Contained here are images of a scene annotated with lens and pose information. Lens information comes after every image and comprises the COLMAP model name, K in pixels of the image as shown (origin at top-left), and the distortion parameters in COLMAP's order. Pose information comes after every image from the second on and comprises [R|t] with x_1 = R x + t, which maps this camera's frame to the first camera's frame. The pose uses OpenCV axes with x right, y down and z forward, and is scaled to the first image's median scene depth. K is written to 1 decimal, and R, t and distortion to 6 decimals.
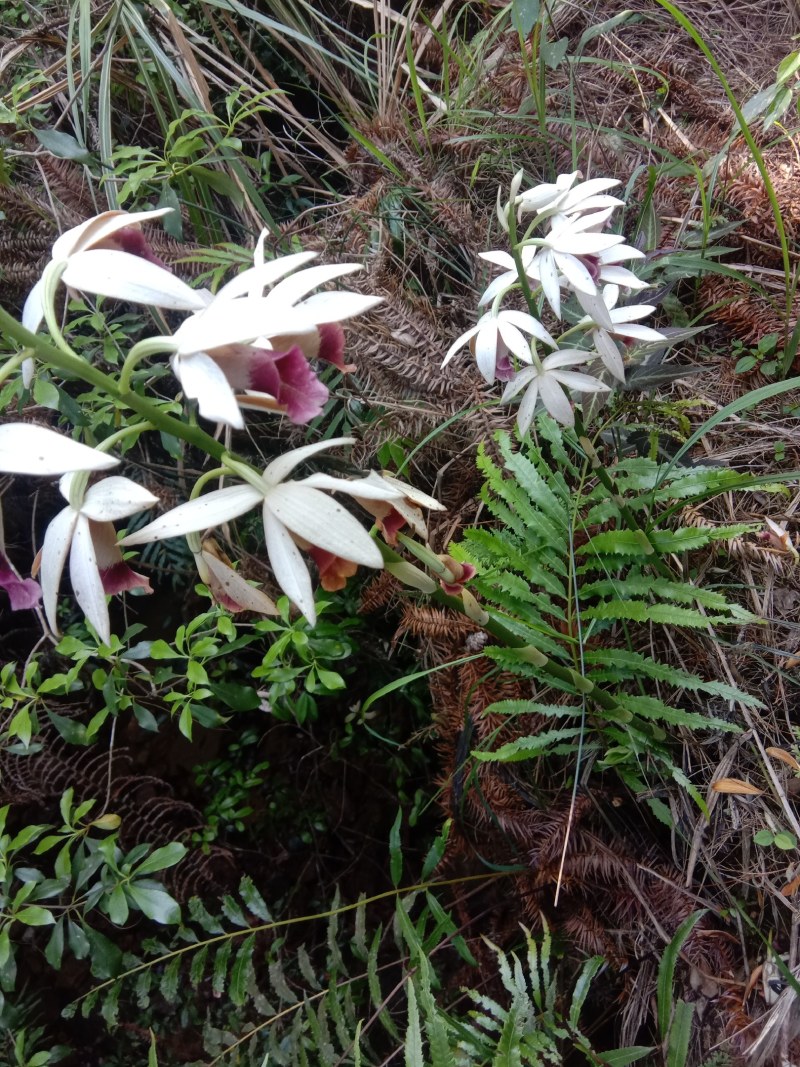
lens RADIAL K [[808.1, 0, 384.3], [0, 808.1, 532.7], [0, 0, 1]] dist [0.005427, -0.066684]
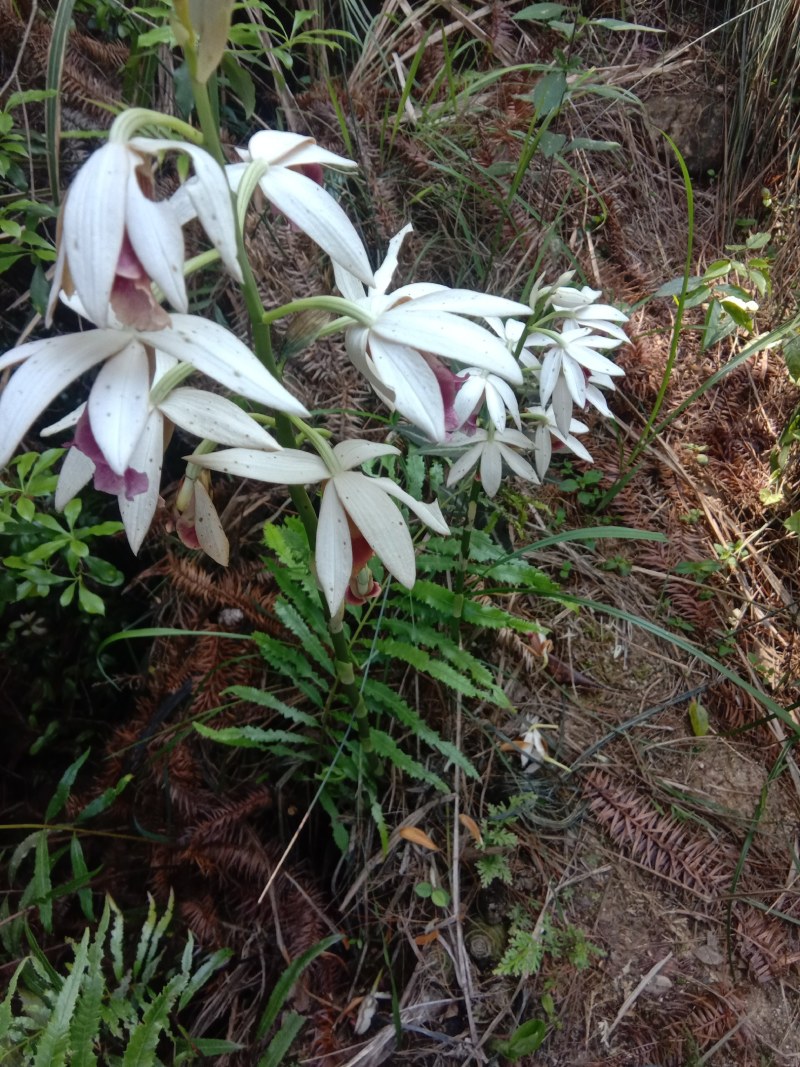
lens RADIAL K [[811.4, 0, 400.0], [0, 811.4, 533.5], [0, 0, 1]] dist [0.003996, -0.070377]
pose [[0.852510, 0.411041, 0.322912, -0.104420], [-0.417330, 0.907207, -0.053021, 0.010981], [-0.314742, -0.089560, 0.944943, 0.006248]]
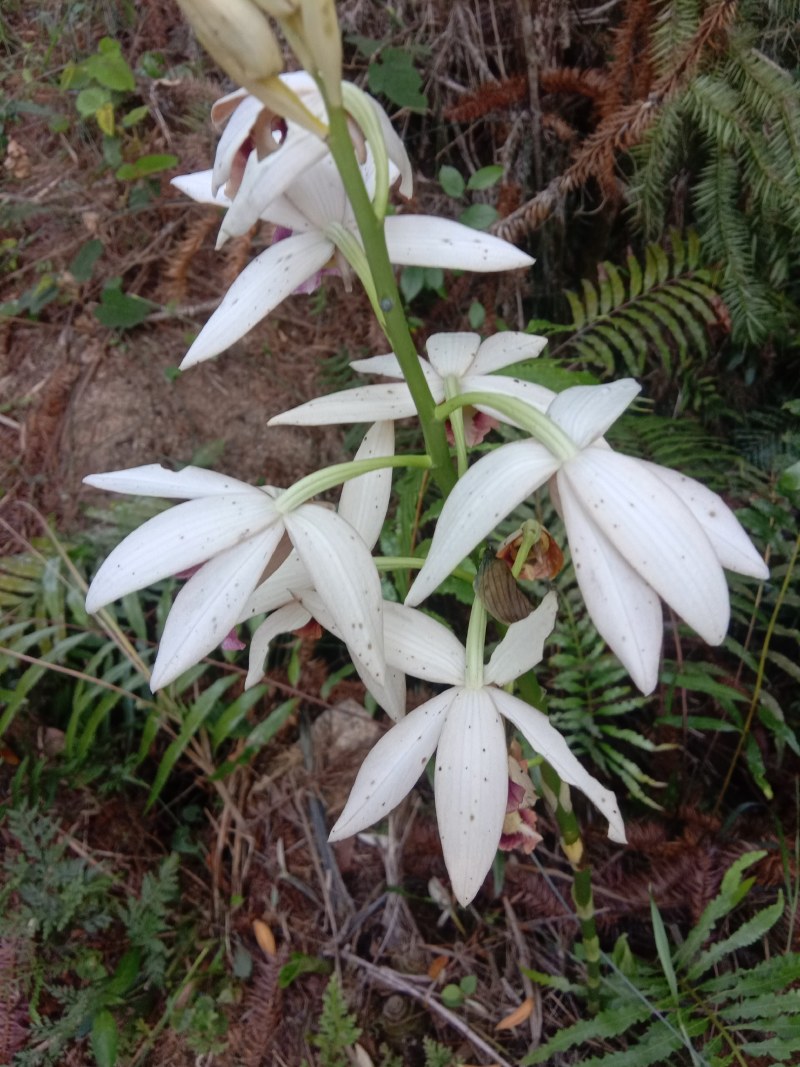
lens RADIAL K [[808.1, 0, 384.3], [0, 808.1, 532.7], [0, 0, 1]] dist [0.005427, -0.066684]
pose [[-0.559944, 0.809421, 0.176919, -0.097381], [-0.309383, -0.402354, 0.861622, -0.212220], [0.768599, 0.427725, 0.475717, 0.183121]]
